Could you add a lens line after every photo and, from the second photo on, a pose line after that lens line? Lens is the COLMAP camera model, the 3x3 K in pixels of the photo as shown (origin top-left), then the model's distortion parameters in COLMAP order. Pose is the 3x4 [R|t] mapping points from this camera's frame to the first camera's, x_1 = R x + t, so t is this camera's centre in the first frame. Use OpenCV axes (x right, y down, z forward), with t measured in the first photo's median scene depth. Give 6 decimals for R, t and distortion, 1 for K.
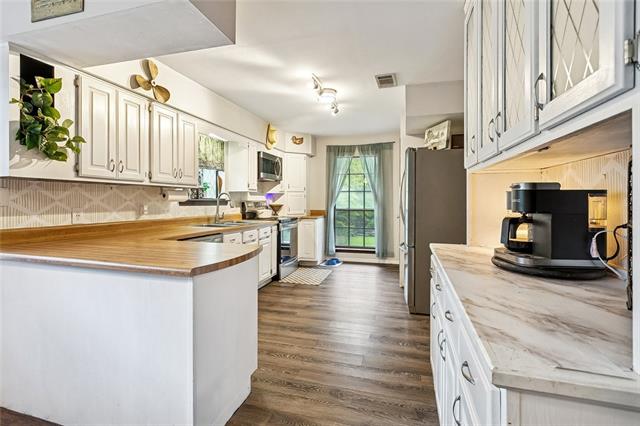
lens RADIAL K [[300.9, 0, 320.0], [0, 300.9, 207.5], [0, 0, 1]] dist [0.005449, 0.000403]
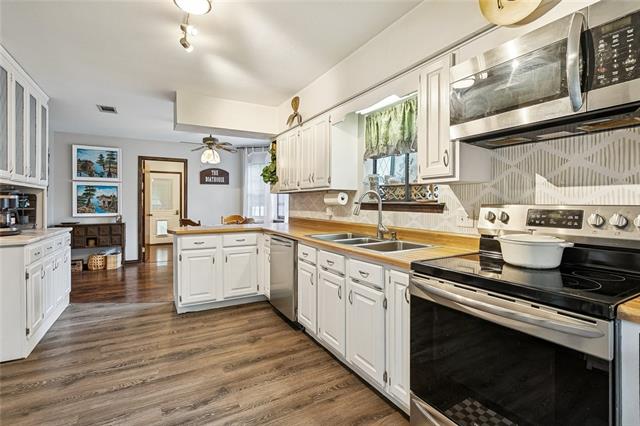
lens RADIAL K [[300.9, 0, 320.7], [0, 300.9, 201.0], [0, 0, 1]] dist [0.005449, 0.000403]
pose [[-0.696657, 0.000201, -0.717404, 0.279727], [-0.007718, 0.999940, 0.007775, -0.040780], [0.717362, 0.010954, -0.696614, 1.755634]]
